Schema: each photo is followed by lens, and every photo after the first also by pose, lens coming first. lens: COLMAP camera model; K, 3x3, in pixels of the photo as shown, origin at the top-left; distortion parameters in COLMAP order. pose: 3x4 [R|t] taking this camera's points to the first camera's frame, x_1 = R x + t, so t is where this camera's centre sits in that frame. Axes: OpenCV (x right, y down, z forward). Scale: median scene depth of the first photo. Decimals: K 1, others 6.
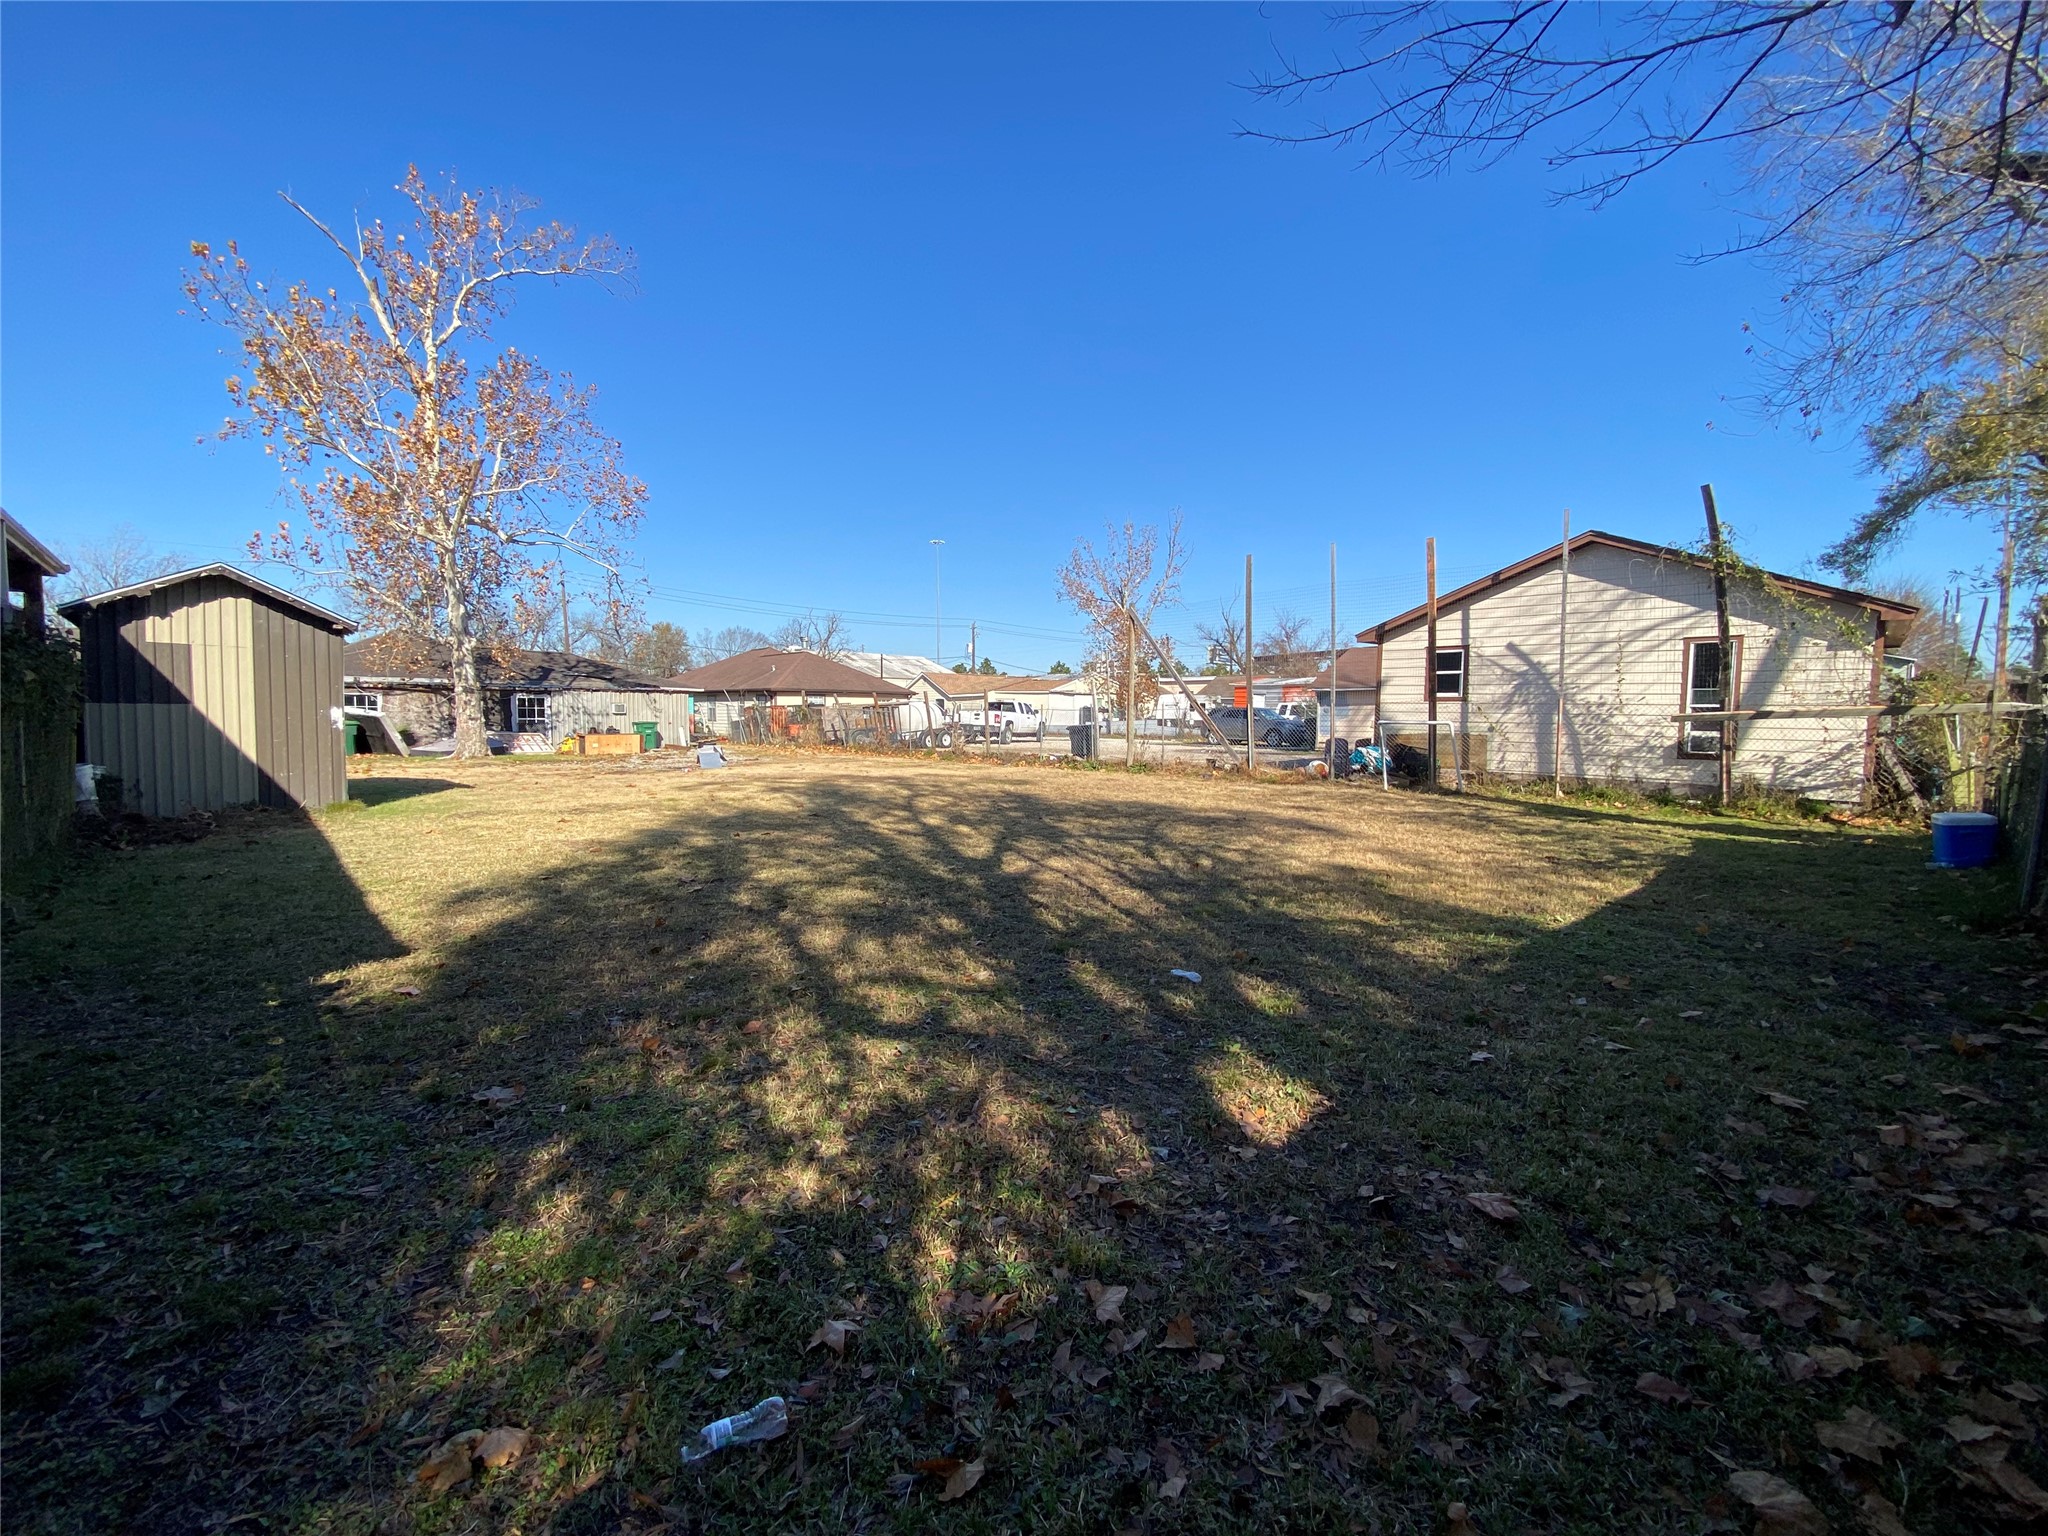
lens RADIAL K [[818.9, 0, 1021.2], [0, 818.9, 772.7], [0, 0, 1]] dist [0.039521, -0.033774]
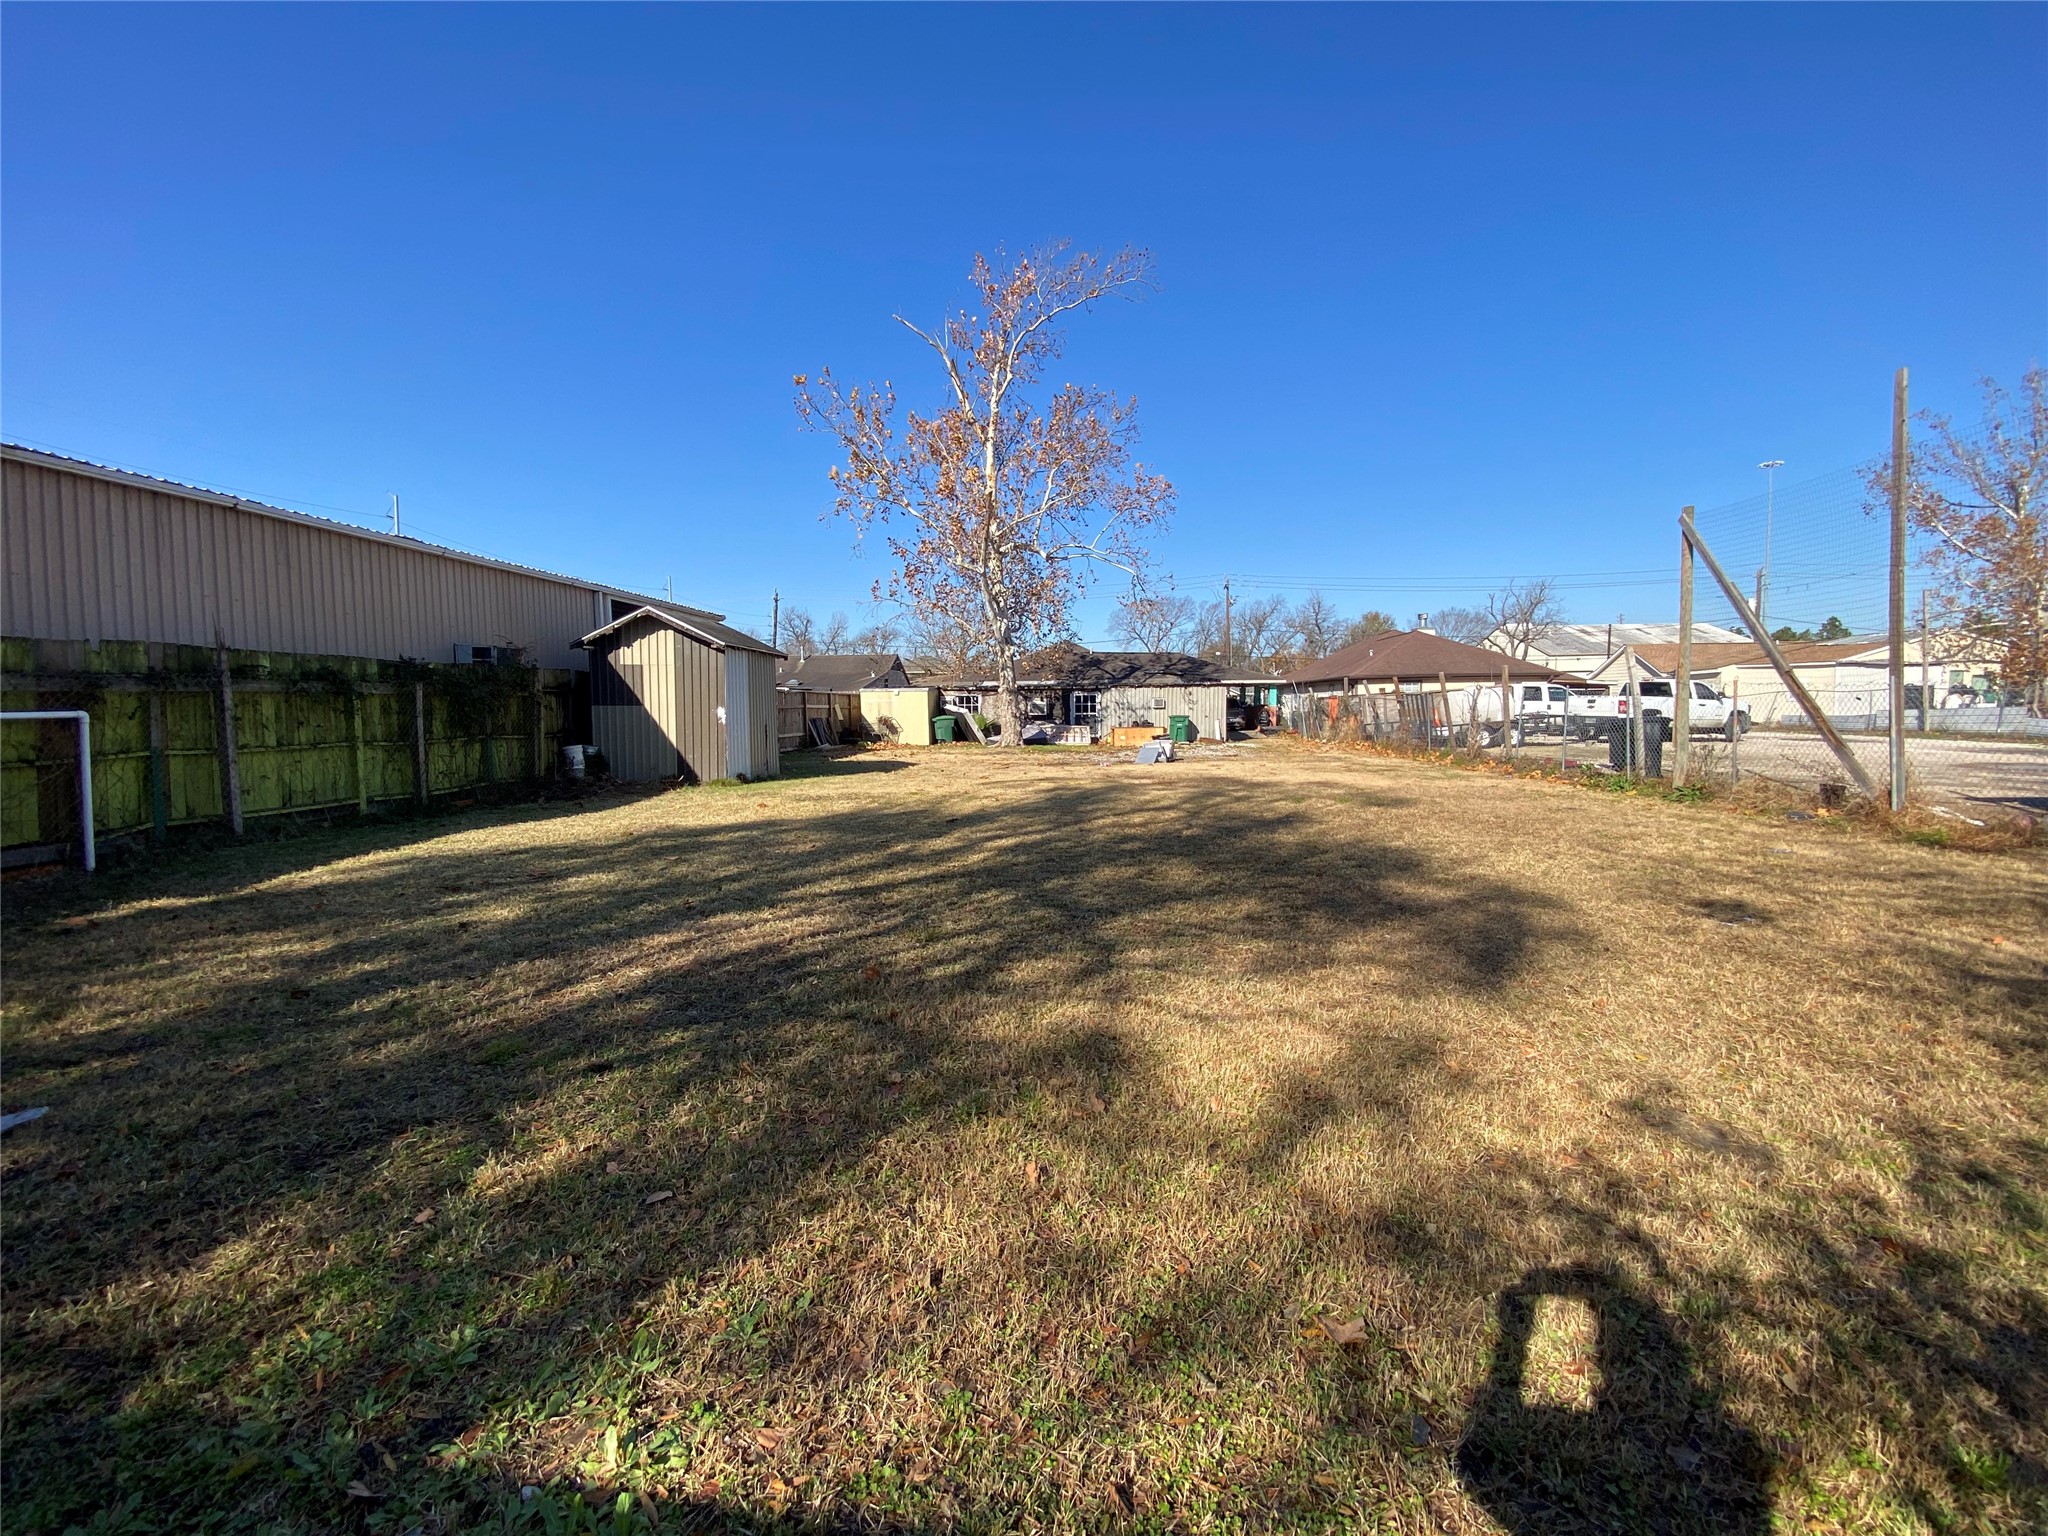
lens RADIAL K [[832.7, 0, 1031.3], [0, 832.7, 772.2], [0, 0, 1]] dist [0.040072, -0.038633]
pose [[0.661308, 0.043994, -0.748823, 0.251884], [-0.038572, 0.998952, 0.024625, -0.012835], [0.749122, 0.012599, 0.662312, 0.237459]]
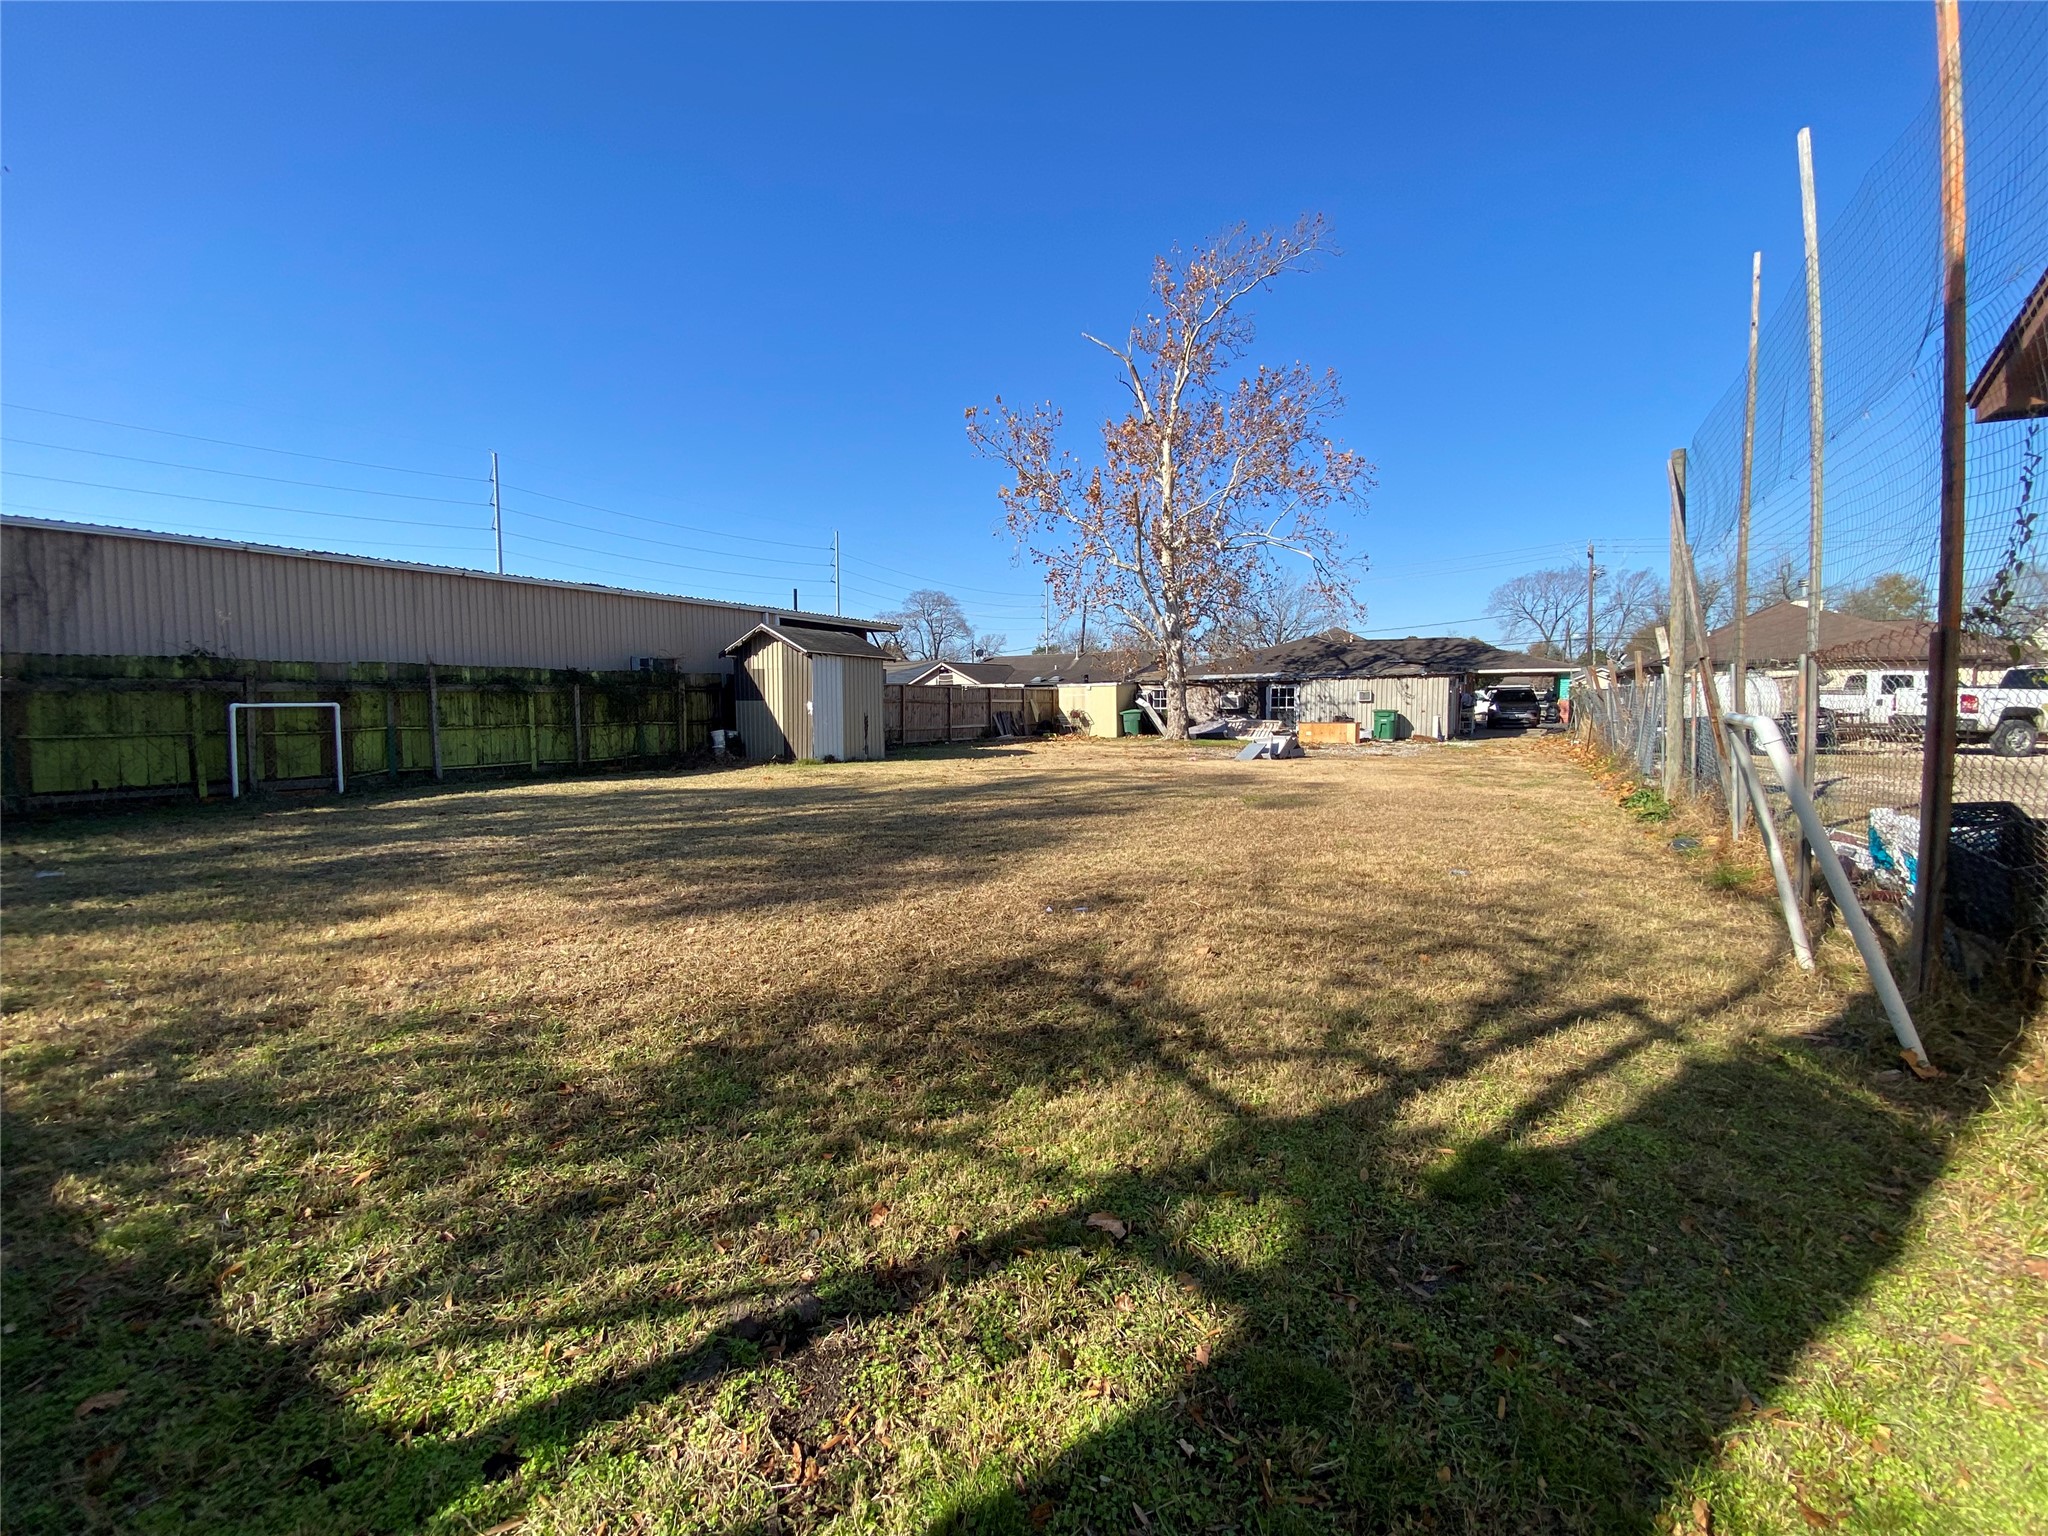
lens RADIAL K [[832.7, 0, 1031.3], [0, 832.7, 772.2], [0, 0, 1]] dist [0.040072, -0.038633]
pose [[0.258039, 0.069147, -0.963657, 0.449998], [-0.058674, 0.996716, 0.055808, -0.027677], [0.964351, 0.042141, 0.261249, 0.488913]]
